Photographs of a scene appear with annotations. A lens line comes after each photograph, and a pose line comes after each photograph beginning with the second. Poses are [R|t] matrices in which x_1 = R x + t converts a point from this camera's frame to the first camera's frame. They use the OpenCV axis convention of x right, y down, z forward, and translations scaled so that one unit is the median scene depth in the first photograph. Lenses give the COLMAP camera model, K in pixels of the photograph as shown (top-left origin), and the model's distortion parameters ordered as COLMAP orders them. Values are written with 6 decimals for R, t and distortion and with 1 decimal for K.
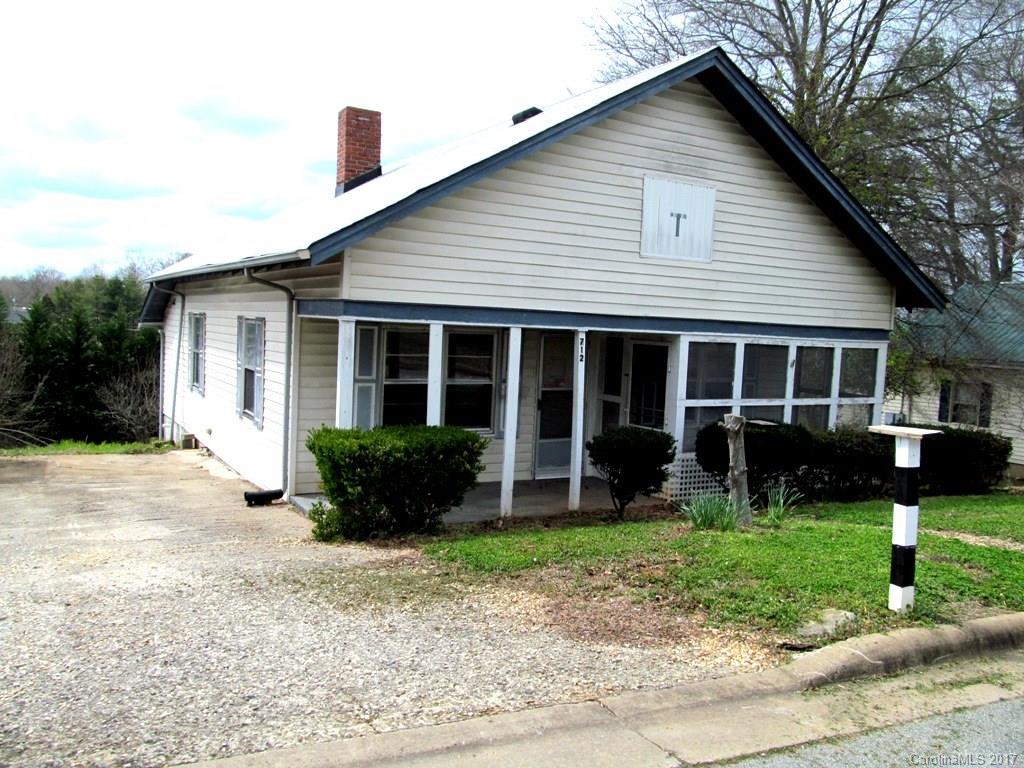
lens RADIAL K [[858.5, 0, 510.2], [0, 858.5, 385.9], [0, 0, 1]] dist [-0.053856, 0.026790]
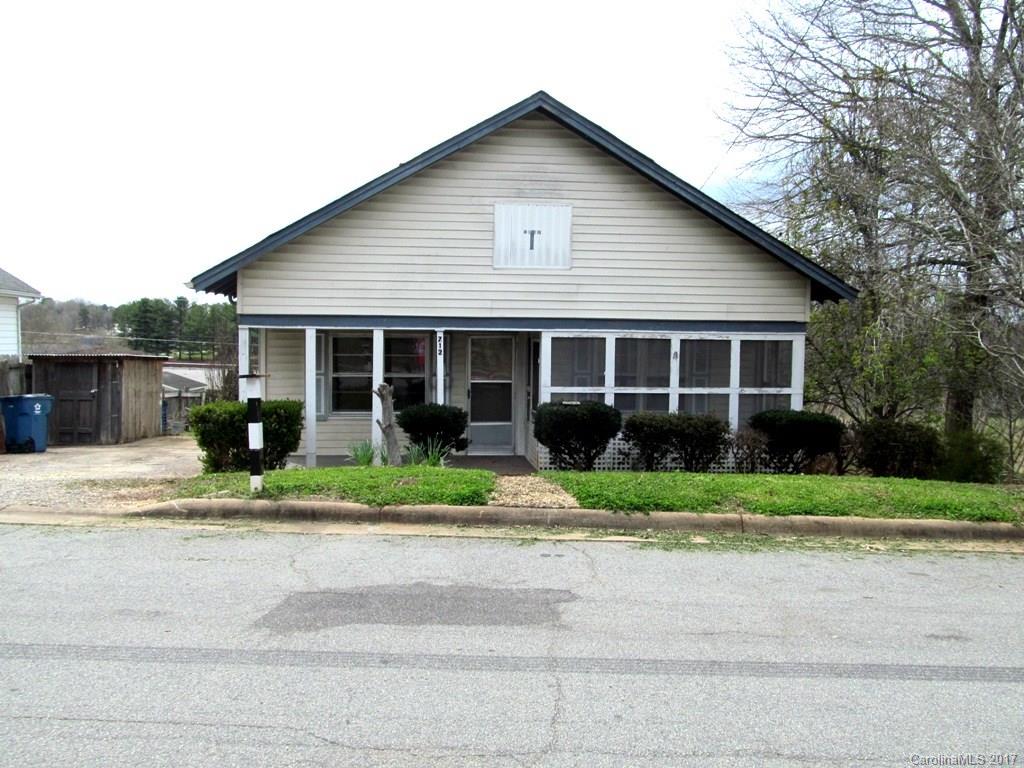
lens RADIAL K [[858.5, 0, 510.0], [0, 858.5, 388.2], [0, 0, 1]] dist [-0.053856, 0.026790]
pose [[0.905639, -0.008258, -0.423969, 0.658878], [-0.002288, 0.999701, -0.024359, 0.047214], [0.424043, 0.023030, 0.905349, -0.091603]]
